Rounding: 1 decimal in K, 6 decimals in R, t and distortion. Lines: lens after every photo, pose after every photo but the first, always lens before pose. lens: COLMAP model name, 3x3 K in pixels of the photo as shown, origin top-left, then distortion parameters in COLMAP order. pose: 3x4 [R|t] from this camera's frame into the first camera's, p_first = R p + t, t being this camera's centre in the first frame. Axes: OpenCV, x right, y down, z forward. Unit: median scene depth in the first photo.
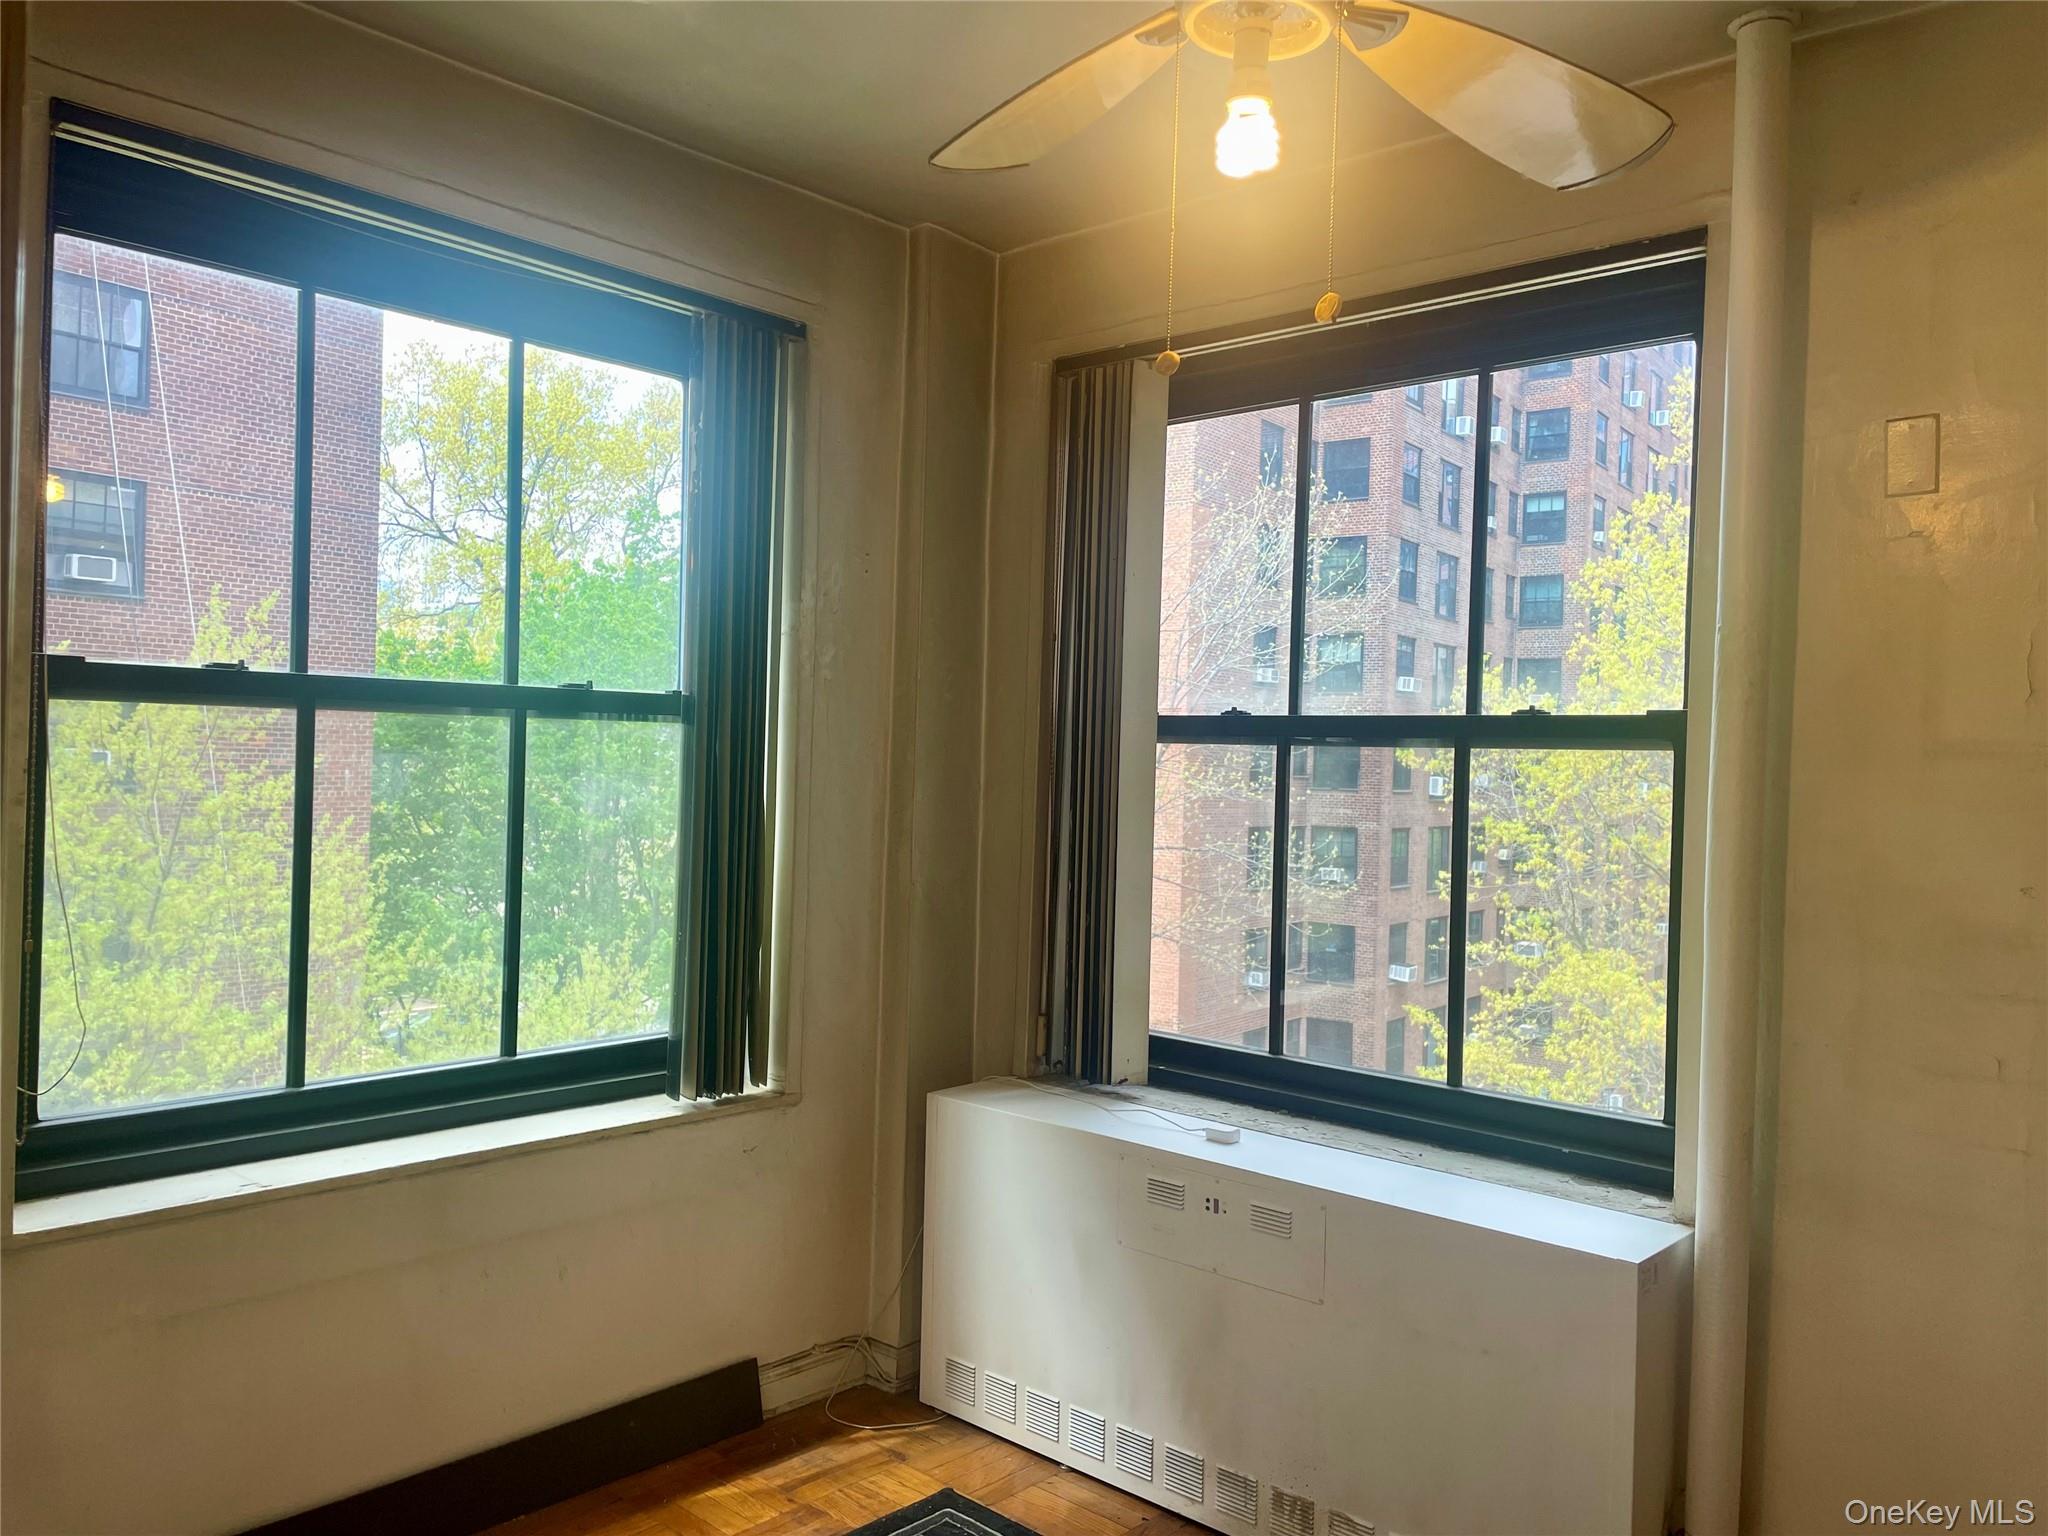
lens RADIAL K [[1583.3, 0, 1028.3], [0, 1583.3, 762.5], [0, 0, 1]] dist [0.088067, -0.001709]
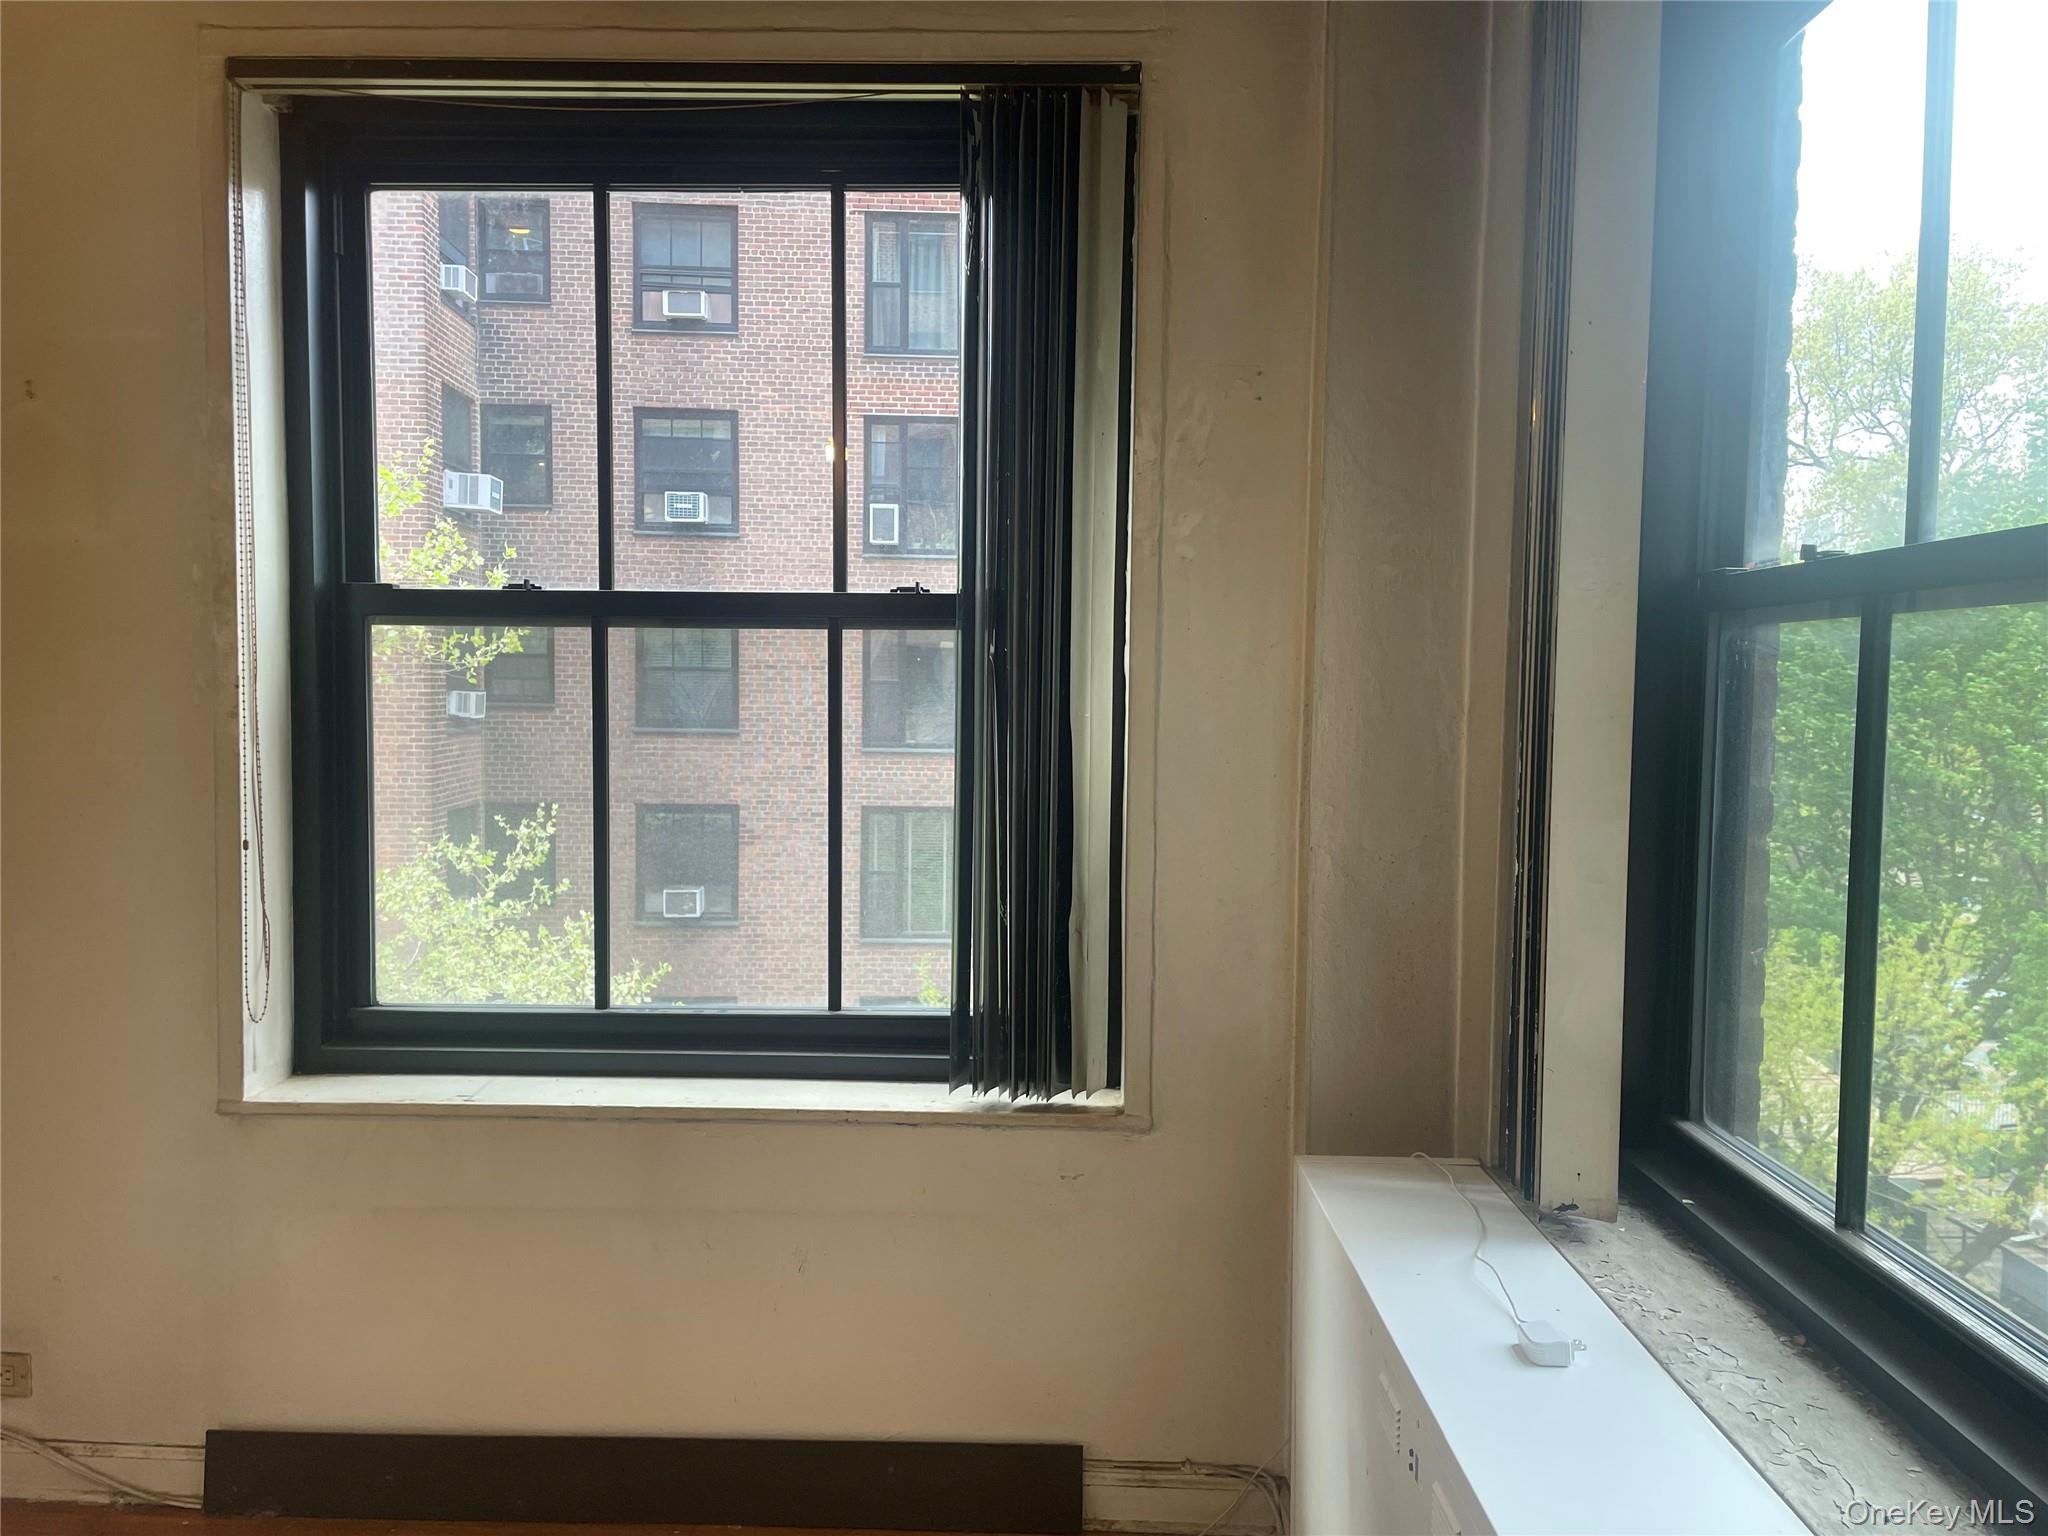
lens RADIAL K [[1583.3, 0, 1012.0], [0, 1583.3, 770.5], [0, 0, 1]] dist [0.088067, -0.001709]
pose [[0.635569, 0.022383, -0.771720, 0.416833], [0.010161, 0.999251, 0.037350, 0.017615], [0.771977, -0.031580, 0.634865, 0.515727]]
